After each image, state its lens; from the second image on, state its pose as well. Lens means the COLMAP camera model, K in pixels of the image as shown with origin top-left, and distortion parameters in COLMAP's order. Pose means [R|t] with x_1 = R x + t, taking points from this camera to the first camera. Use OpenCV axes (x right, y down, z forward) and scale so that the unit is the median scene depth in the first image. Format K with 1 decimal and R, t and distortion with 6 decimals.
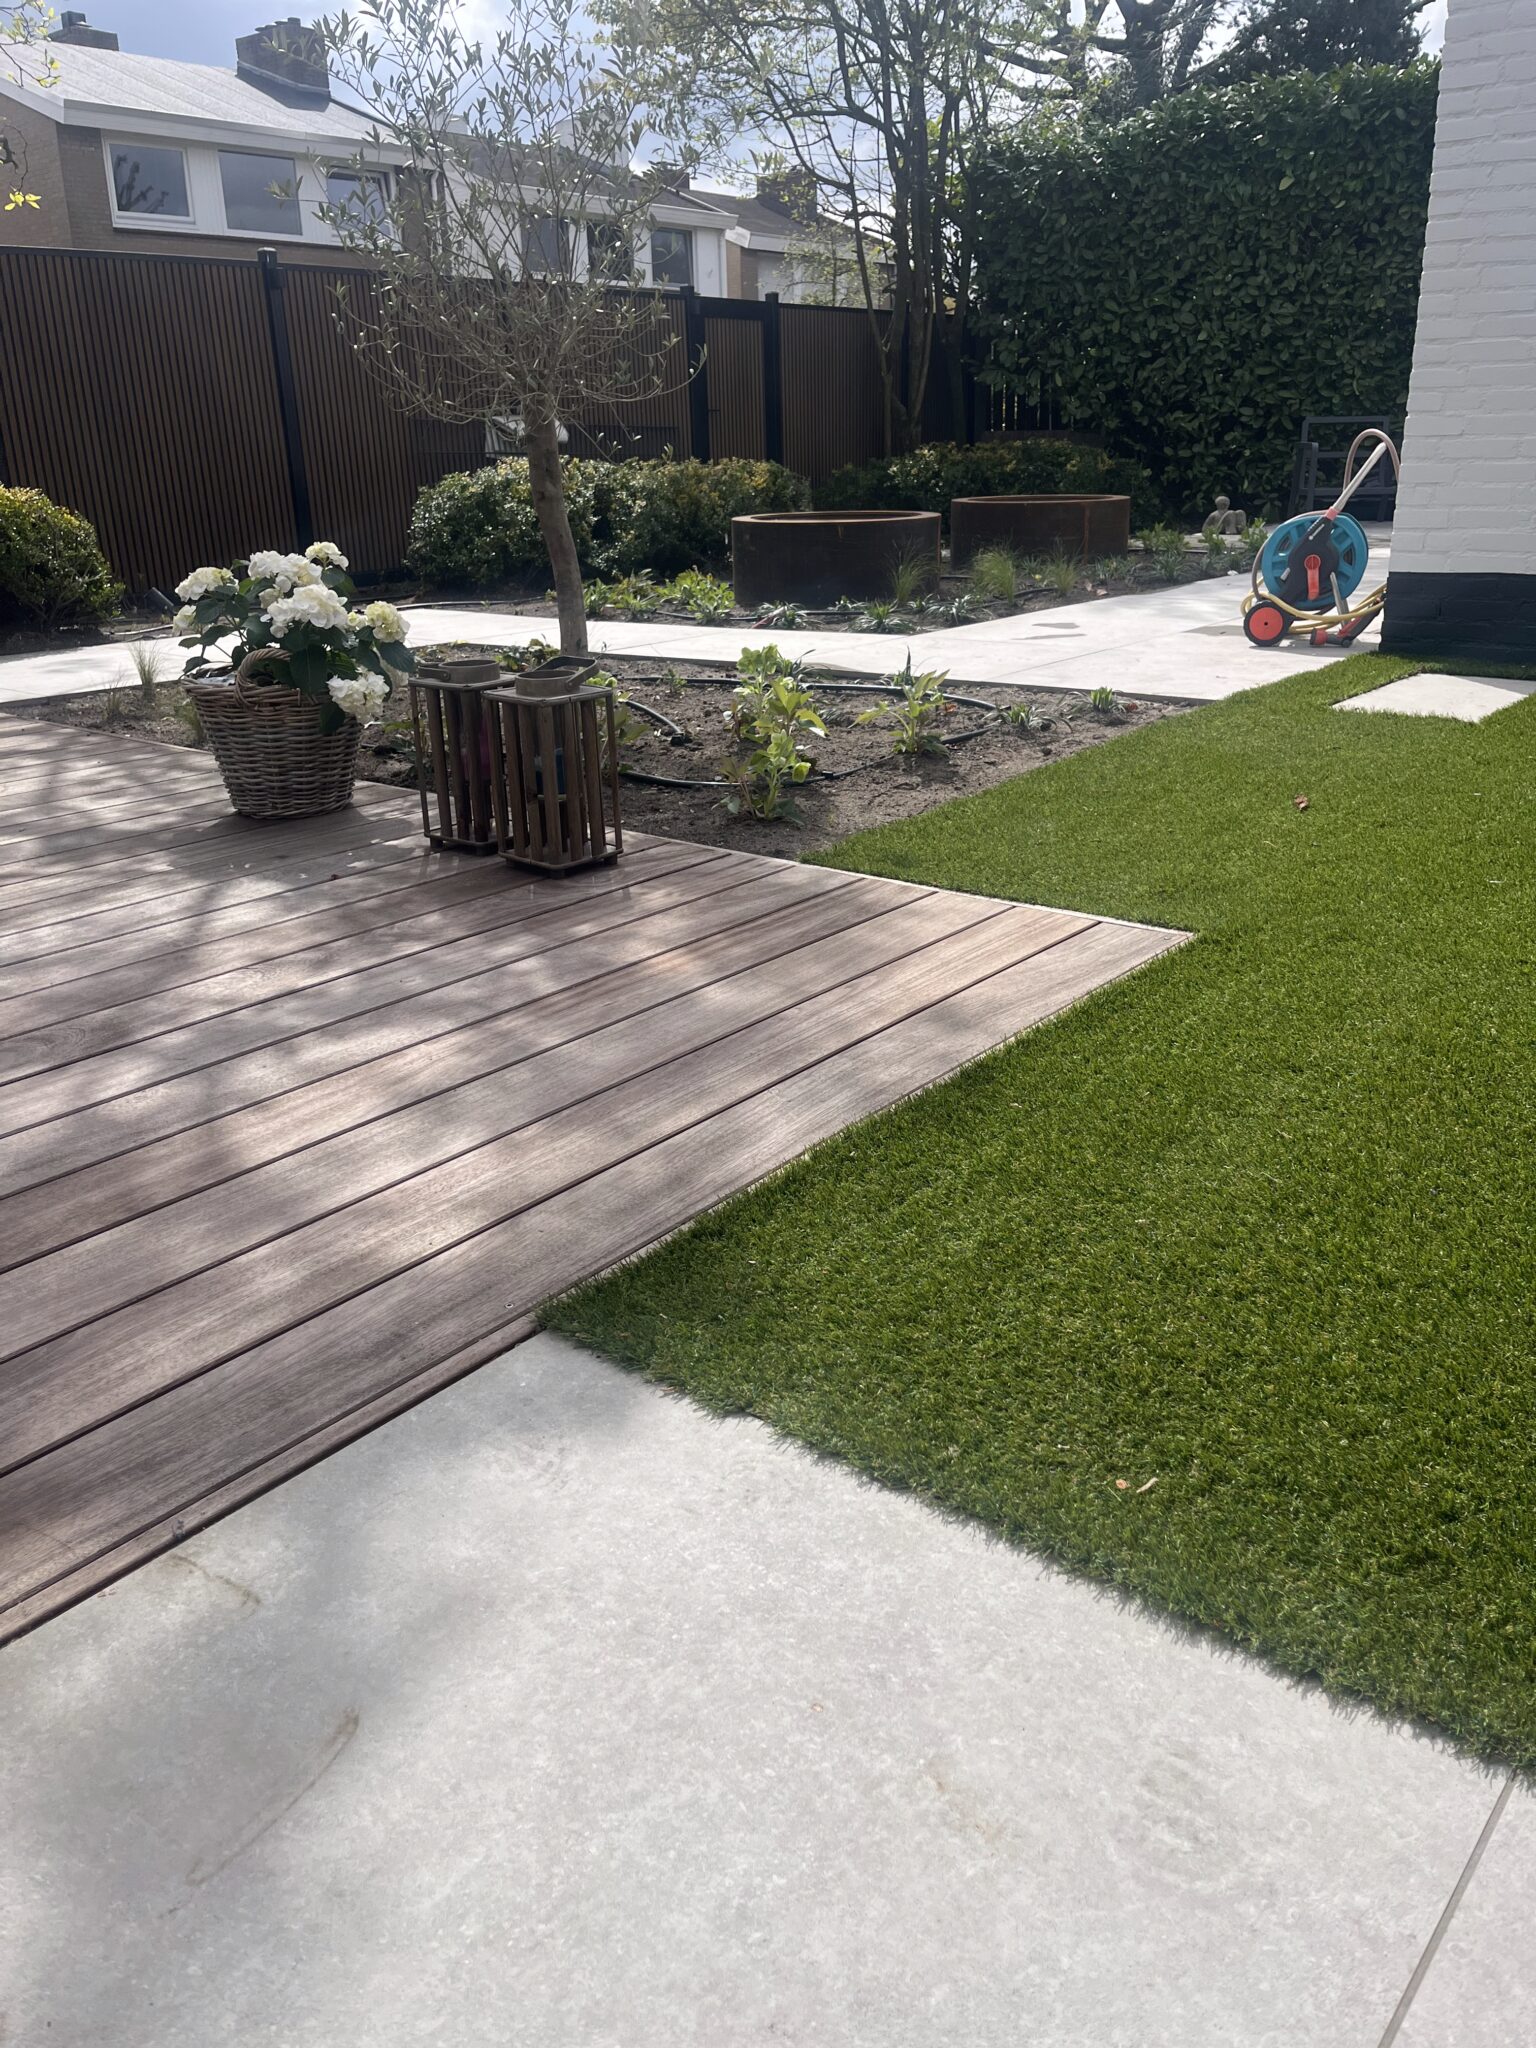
lens RADIAL K [[1551.7, 0, 780.0], [0, 1551.7, 1008.1], [0, 0, 1]] dist [0.068962, -0.096774]
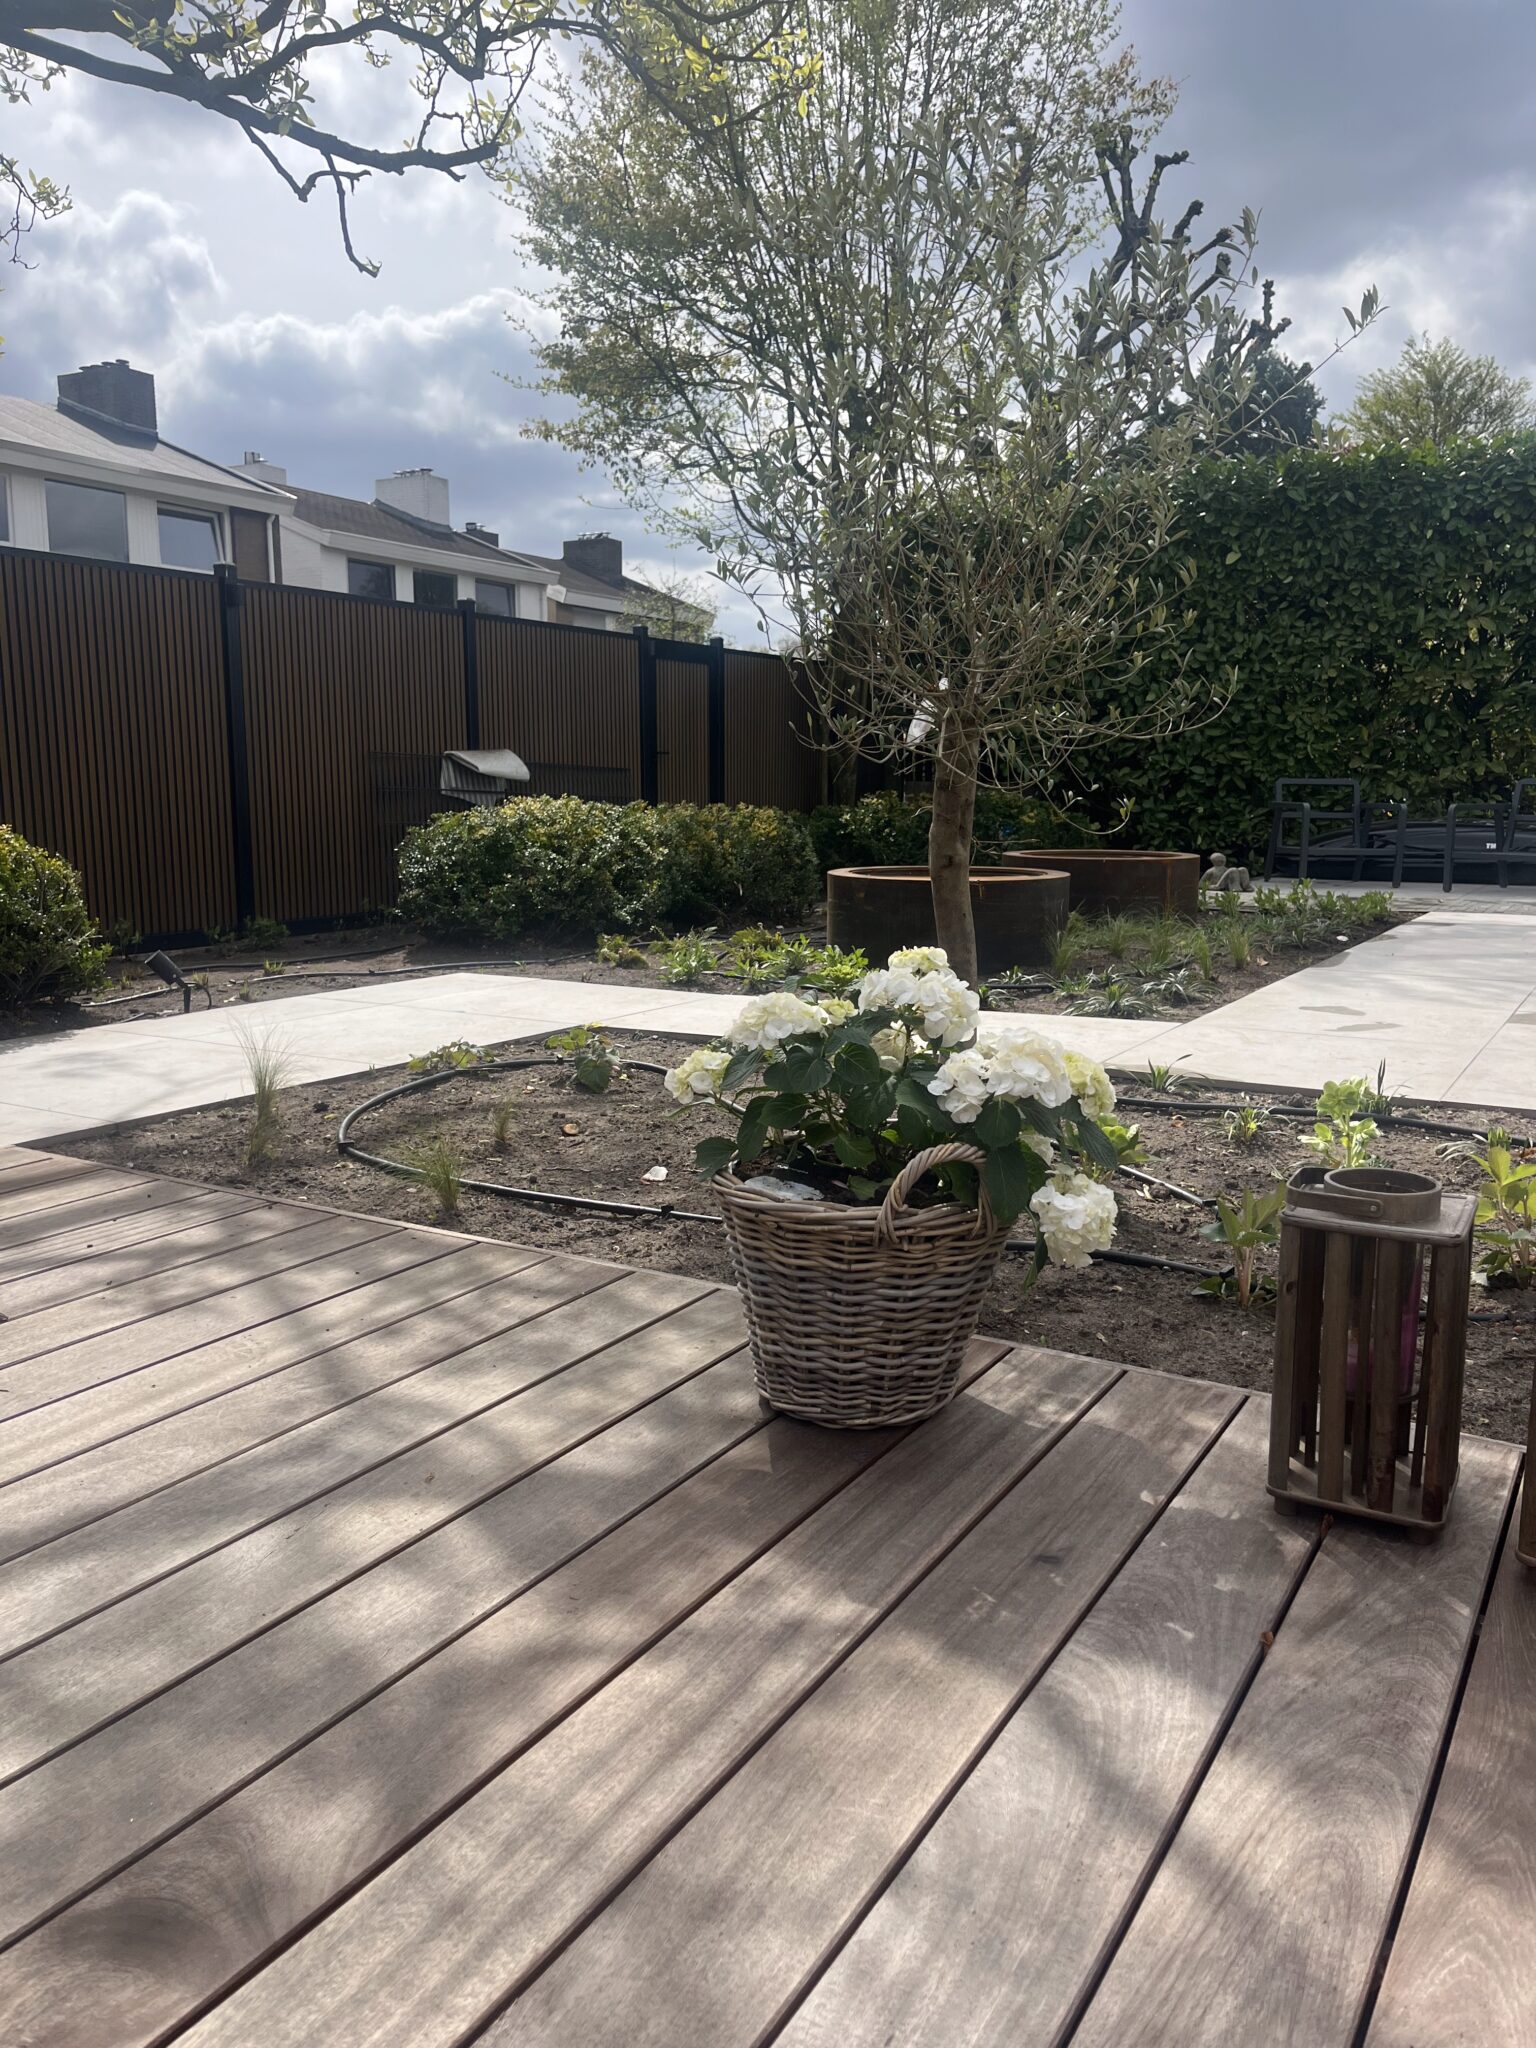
lens RADIAL K [[1551.7, 0, 784.8], [0, 1551.7, 1028.7], [0, 0, 1]] dist [0.068962, -0.096774]
pose [[0.987112, 0.002277, 0.160016, -0.122018], [0.028288, 0.981671, -0.188471, -0.043797], [-0.157512, 0.190568, 0.968955, 0.122279]]
